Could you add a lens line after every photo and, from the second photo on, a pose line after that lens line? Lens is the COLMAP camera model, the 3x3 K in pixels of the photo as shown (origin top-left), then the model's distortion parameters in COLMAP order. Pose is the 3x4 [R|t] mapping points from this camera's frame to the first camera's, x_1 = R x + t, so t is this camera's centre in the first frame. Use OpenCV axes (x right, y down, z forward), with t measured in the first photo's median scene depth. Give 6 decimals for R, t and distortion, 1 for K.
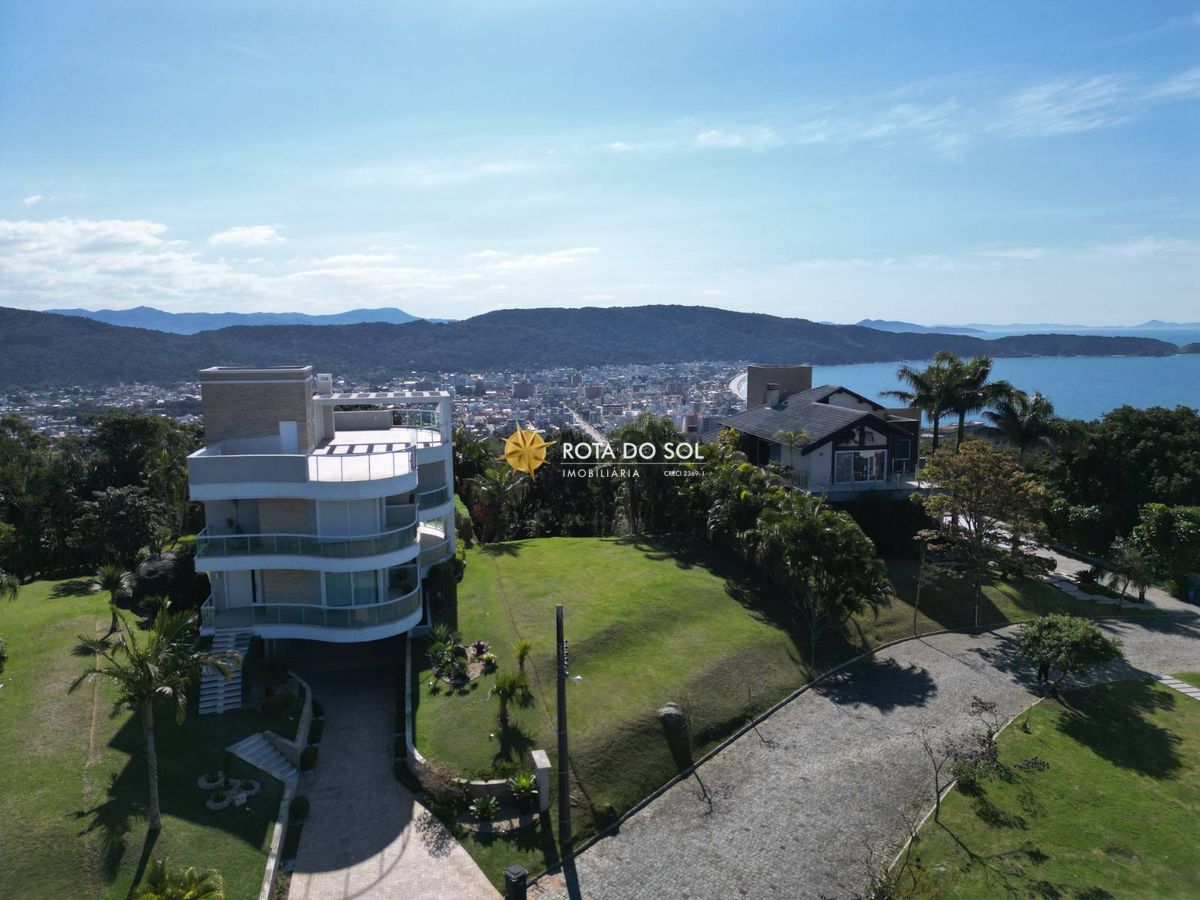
lens RADIAL K [[843.6, 0, 605.3], [0, 843.6, 452.5], [0, 0, 1]] dist [0.057263, -0.070114]
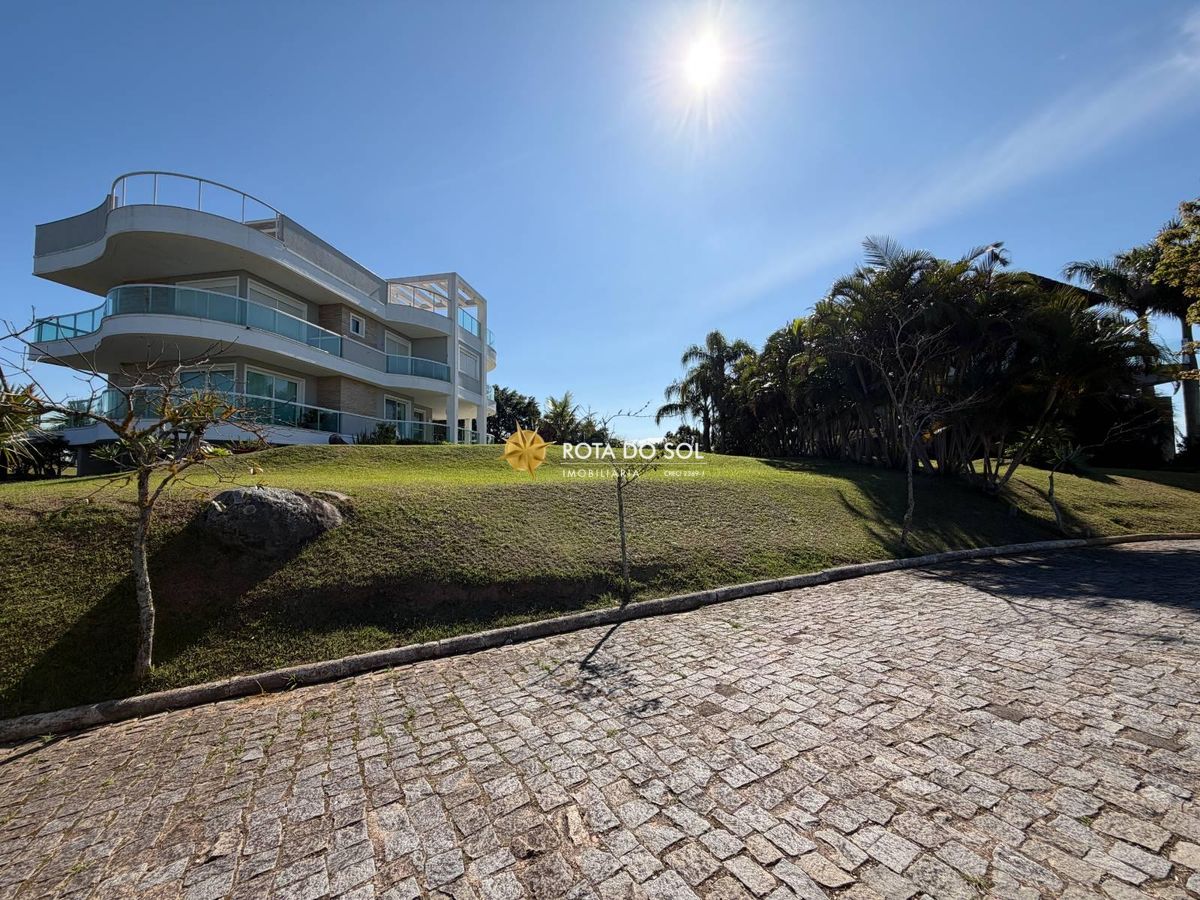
lens RADIAL K [[477.2, 0, 602.7], [0, 477.2, 449.1], [0, 0, 1]] dist [0.000409, -0.000044]
pose [[0.920028, -0.027093, -0.390915, 0.219528], [-0.055690, 0.978441, -0.198878, 0.288843], [0.387876, 0.204744, 0.898684, 0.823783]]
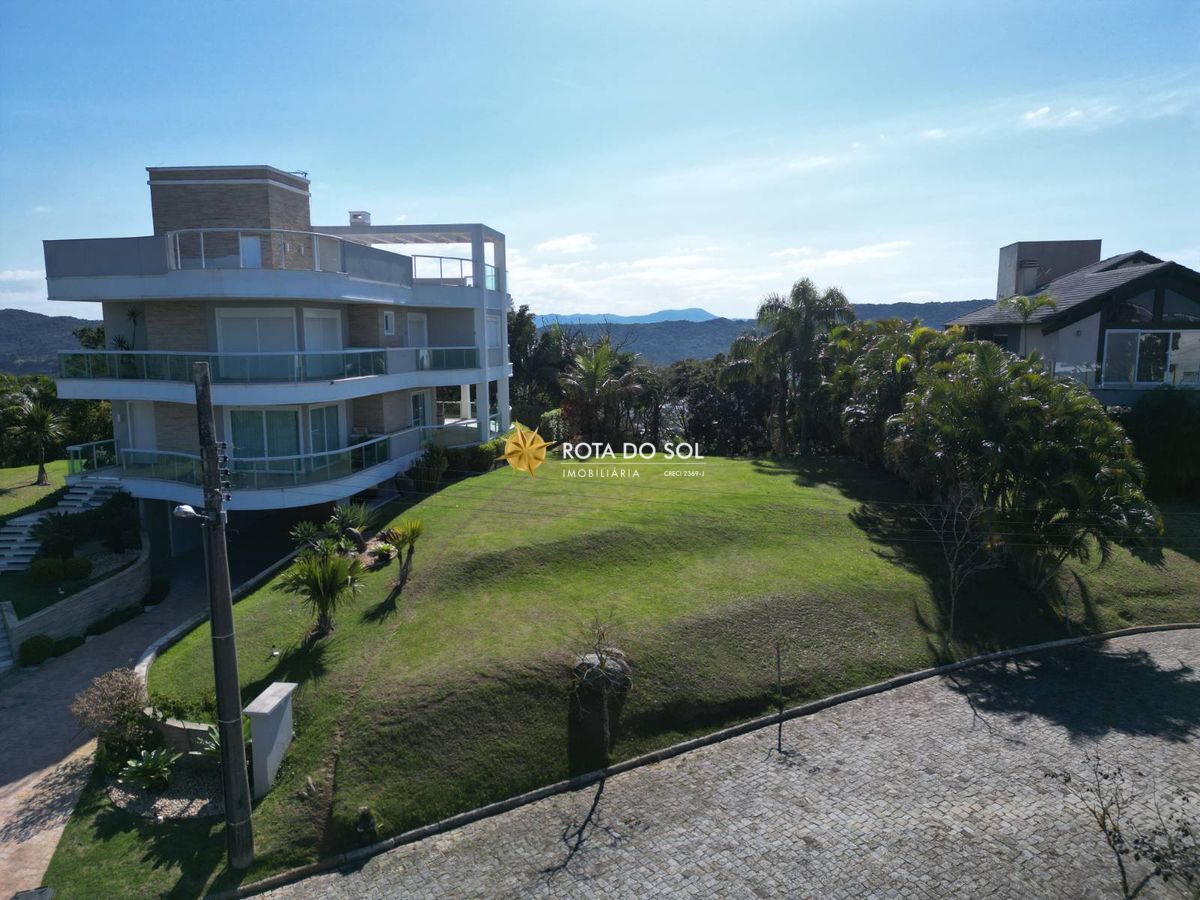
lens RADIAL K [[842.7, 0, 602.2], [0, 842.7, 449.0], [0, 0, 1]] dist [0.056808, -0.050027]
pose [[0.936430, 0.052125, -0.346961, 0.233615], [-0.055453, 0.998461, 0.000338, 0.159164], [0.346444, 0.018923, 0.937880, 0.464839]]
